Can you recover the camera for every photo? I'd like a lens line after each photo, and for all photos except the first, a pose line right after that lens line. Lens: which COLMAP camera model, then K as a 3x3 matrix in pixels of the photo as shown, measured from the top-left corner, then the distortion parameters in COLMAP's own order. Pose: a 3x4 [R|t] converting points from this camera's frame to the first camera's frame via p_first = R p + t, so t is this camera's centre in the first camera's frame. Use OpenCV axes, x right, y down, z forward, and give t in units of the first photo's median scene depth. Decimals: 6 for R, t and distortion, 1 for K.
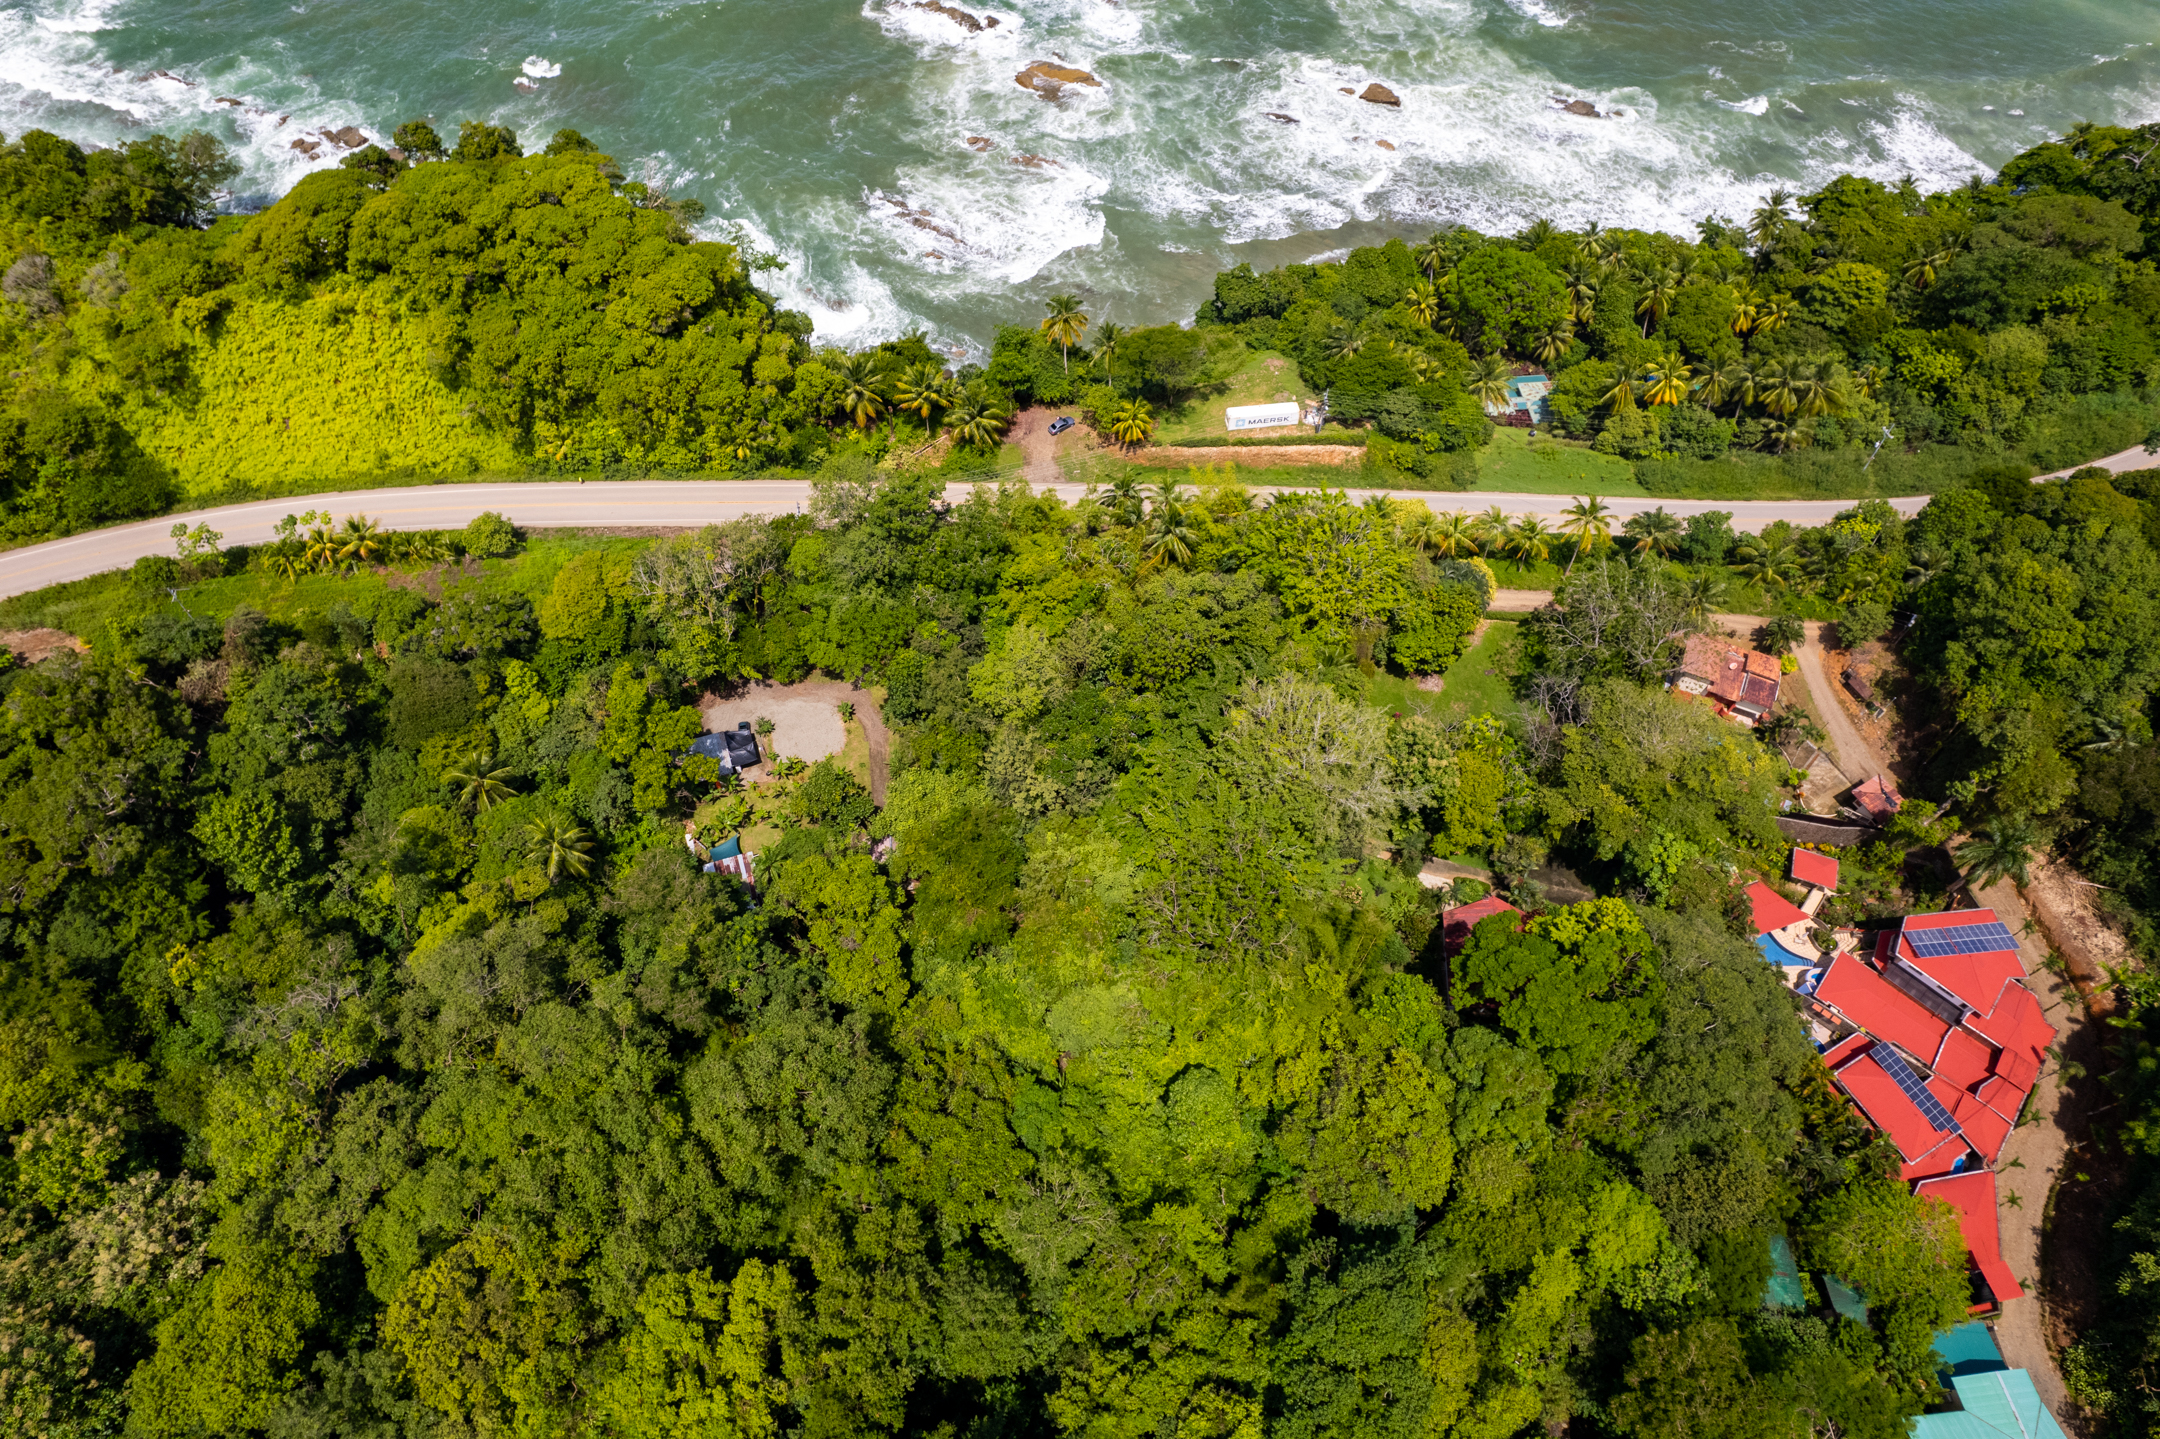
lens RADIAL K [[1383.7, 0, 1072.9], [0, 1383.7, 736.1], [0, 0, 1]] dist [-0.081644, 0.061700]
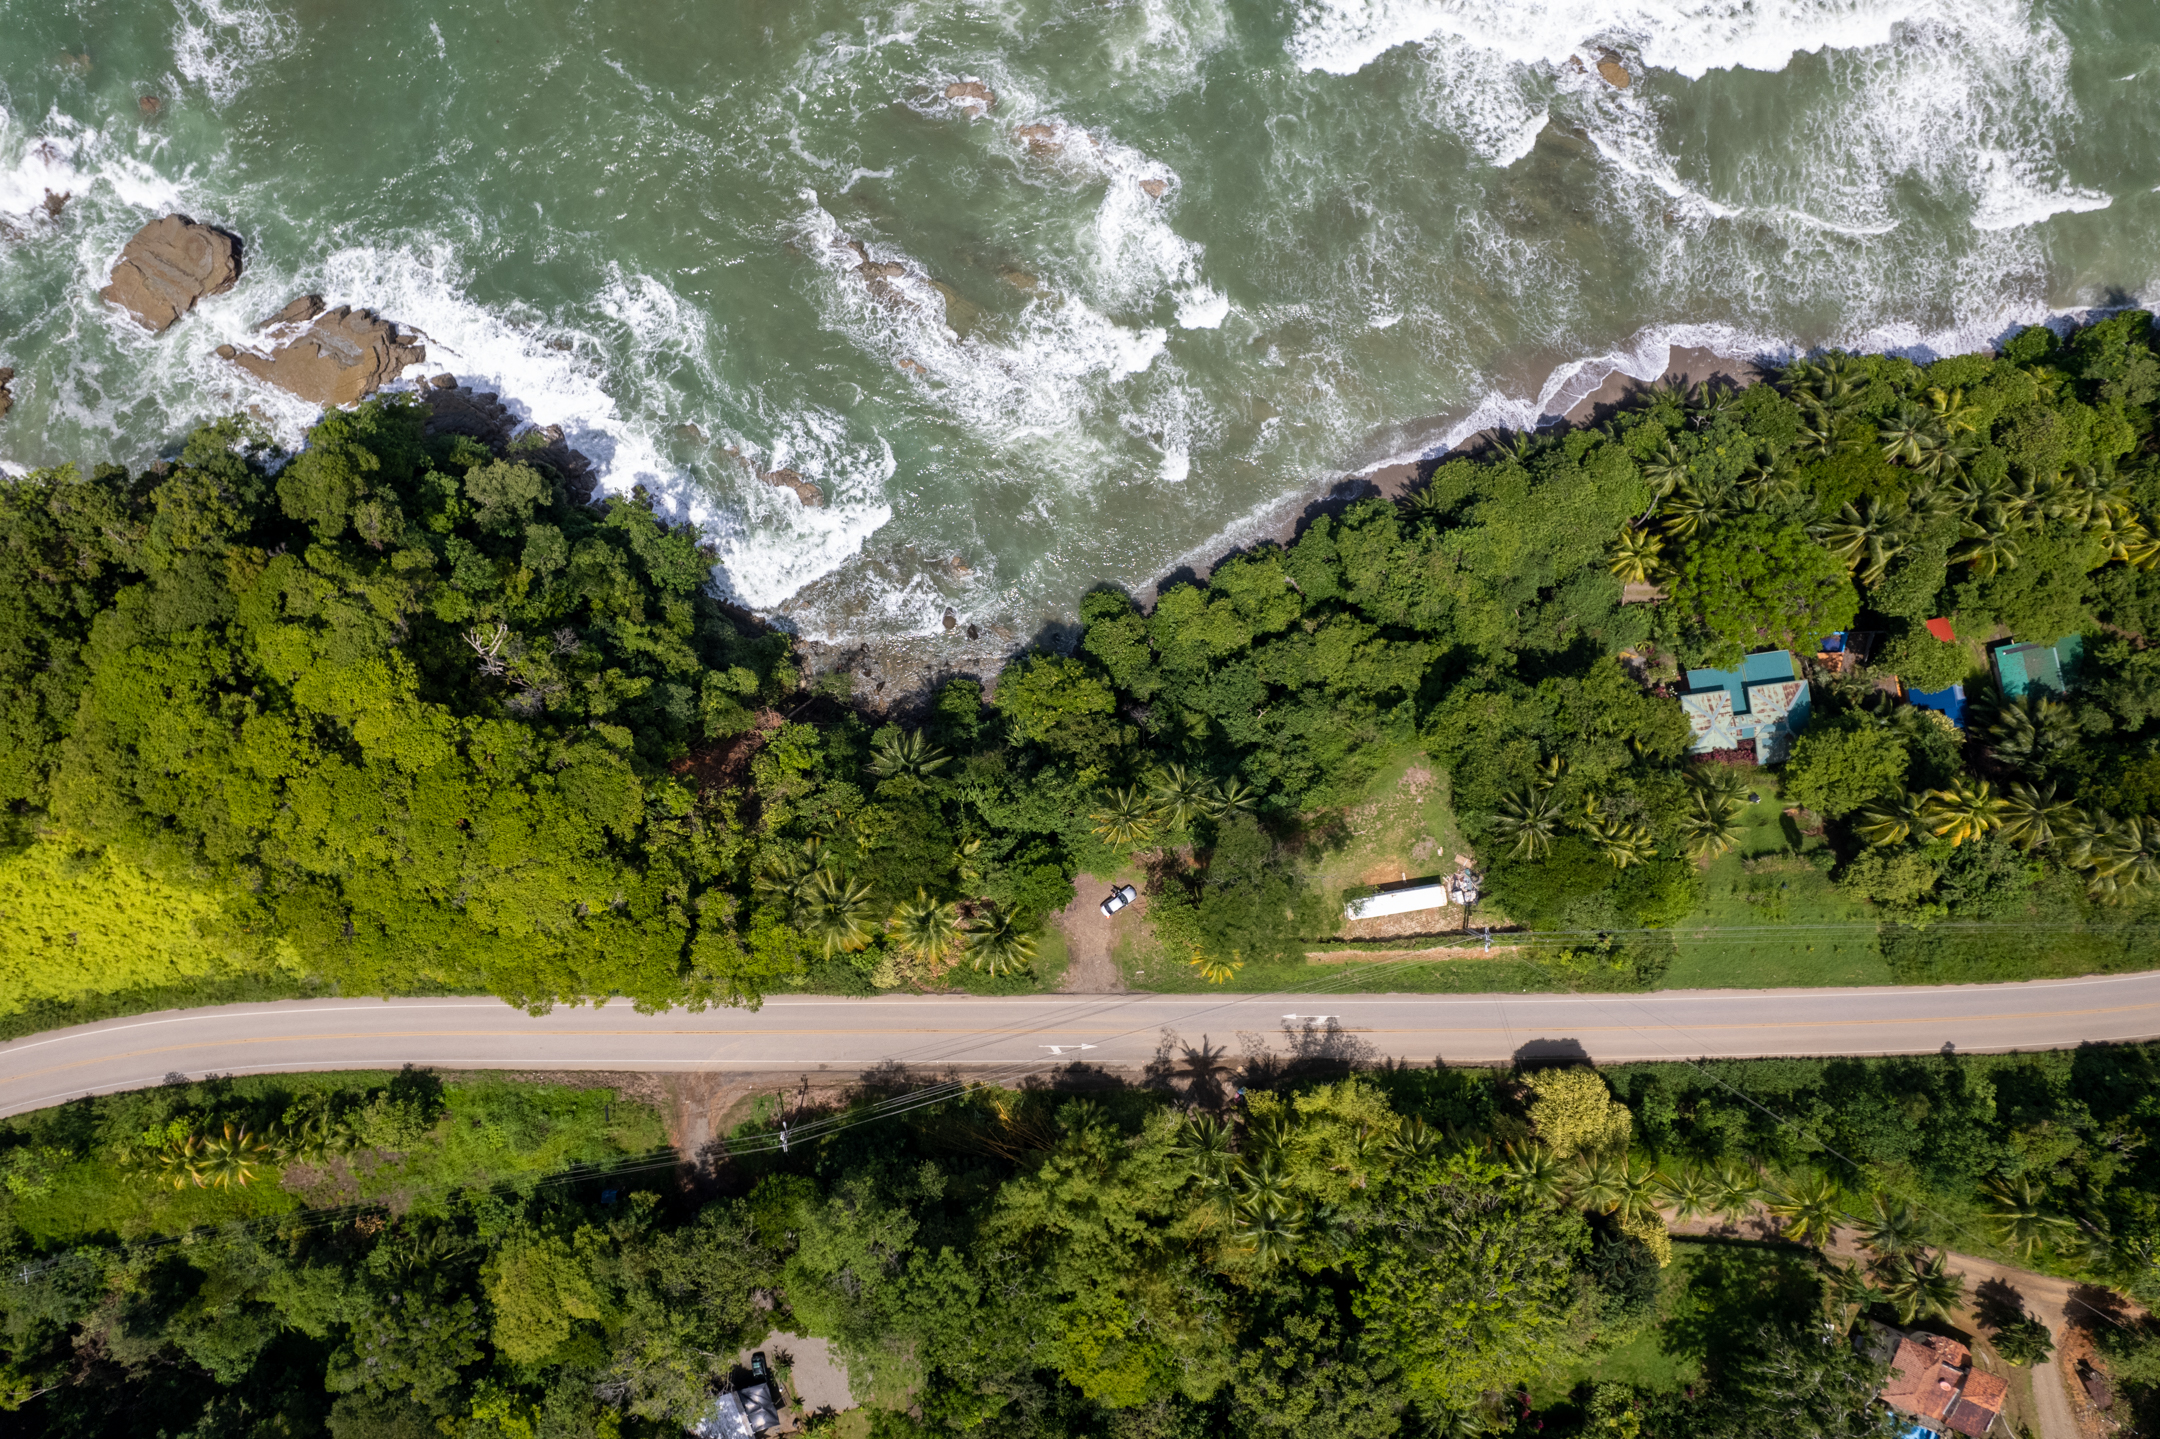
lens RADIAL K [[1377.6, 0, 1072.5], [0, 1377.6, 731.3], [0, 0, 1]] dist [-0.083234, 0.072300]
pose [[0.999681, -0.016108, -0.019471, -0.017789], [0.023909, 0.852414, 0.522321, -0.728462], [0.008184, -0.522620, 0.852527, 0.448277]]
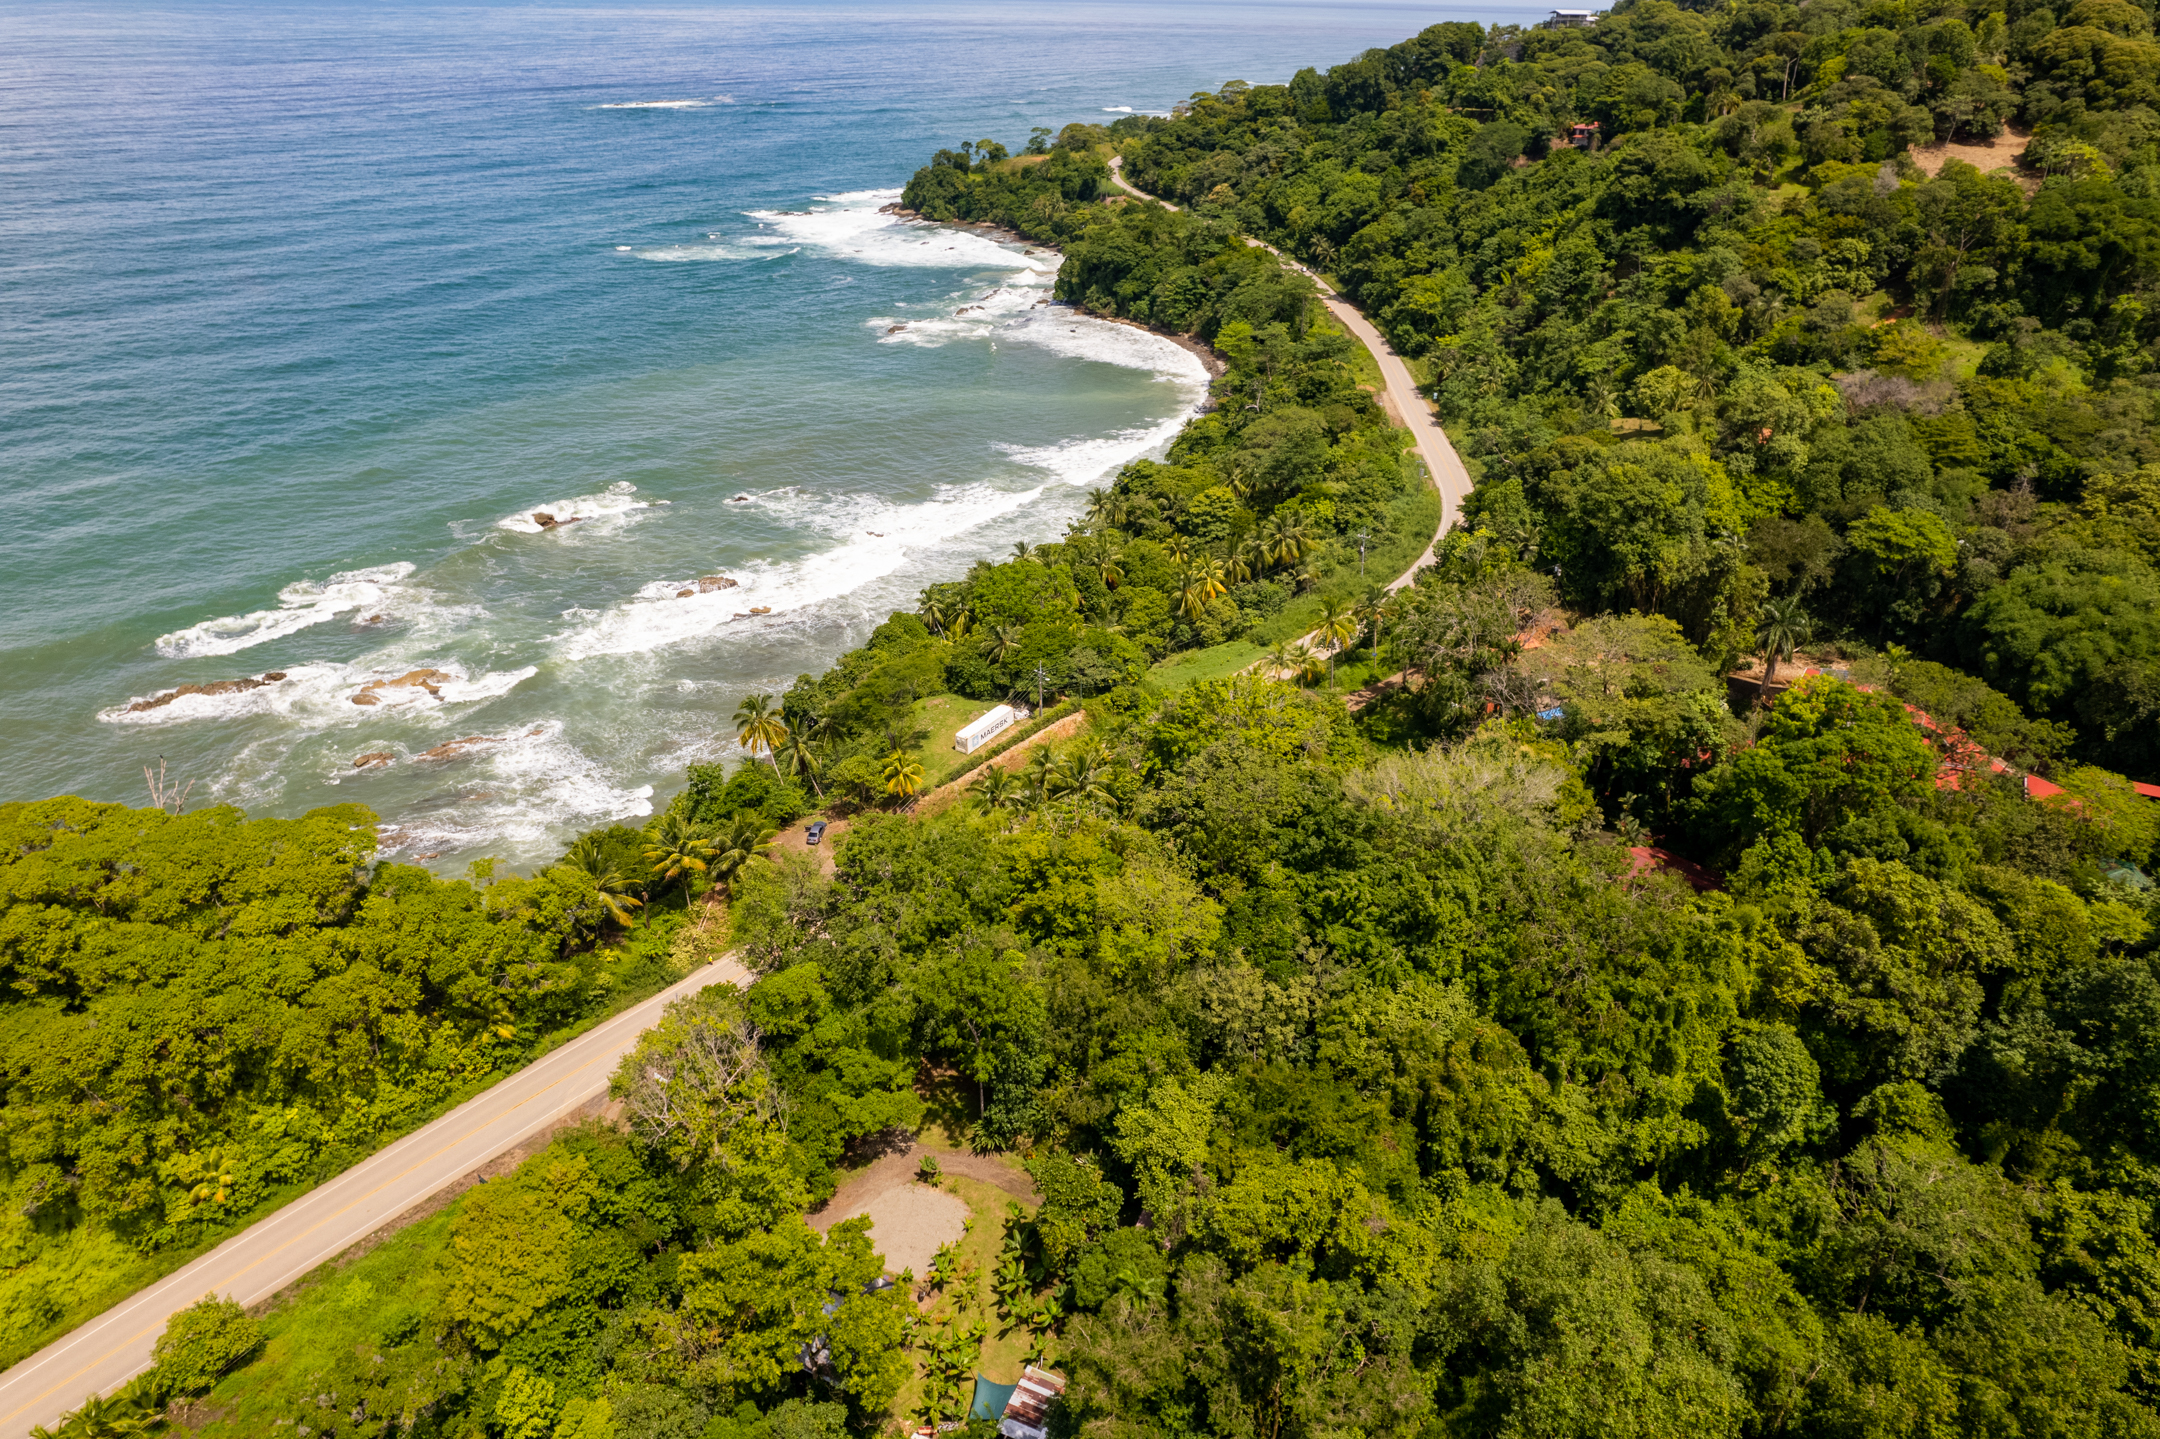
lens RADIAL K [[1377.6, 0, 1072.5], [0, 1377.6, 731.3], [0, 0, 1]] dist [-0.083234, 0.072300]
pose [[0.665937, -0.375604, 0.644553, -0.442552], [0.639329, 0.732578, -0.233641, 0.024694], [-0.384429, 0.567672, 0.727985, 0.316679]]
